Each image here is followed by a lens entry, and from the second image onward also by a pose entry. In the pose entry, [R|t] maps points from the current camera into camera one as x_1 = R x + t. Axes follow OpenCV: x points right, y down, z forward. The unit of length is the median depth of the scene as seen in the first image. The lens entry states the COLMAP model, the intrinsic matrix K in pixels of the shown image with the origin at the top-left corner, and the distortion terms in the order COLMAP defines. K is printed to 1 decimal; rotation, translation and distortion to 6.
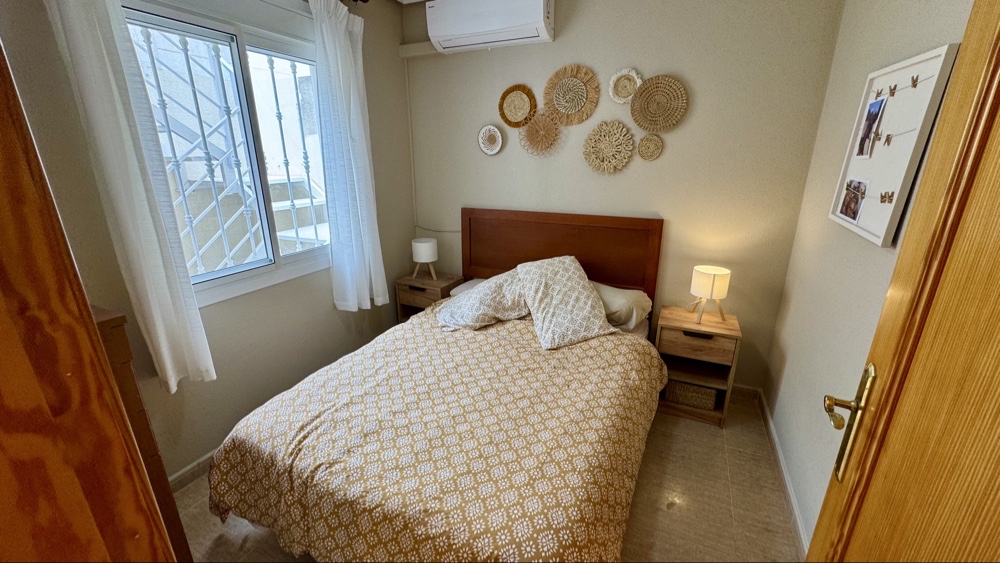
lens RADIAL K [[400.4, 0, 500.0], [0, 400.4, 281.5], [0, 0, 1]] dist [-0.004576, 0.000911]
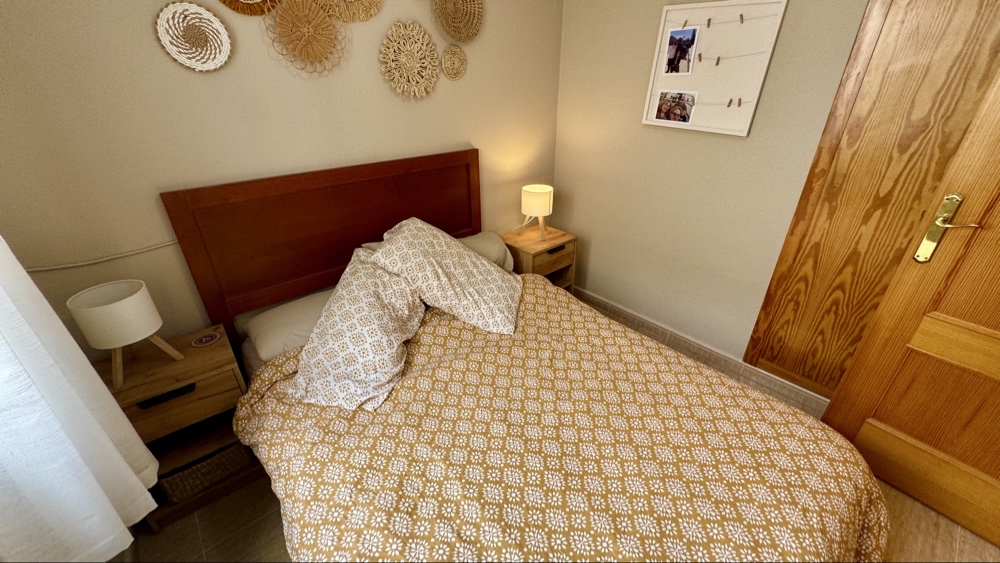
lens RADIAL K [[400.4, 0, 500.0], [0, 400.4, 281.5], [0, 0, 1]] dist [-0.004576, 0.000911]
pose [[0.403188, -0.419379, 0.813364, -0.466173], [0.276141, 0.903133, 0.328781, -0.178983], [-0.872459, 0.092042, 0.479940, 0.584474]]
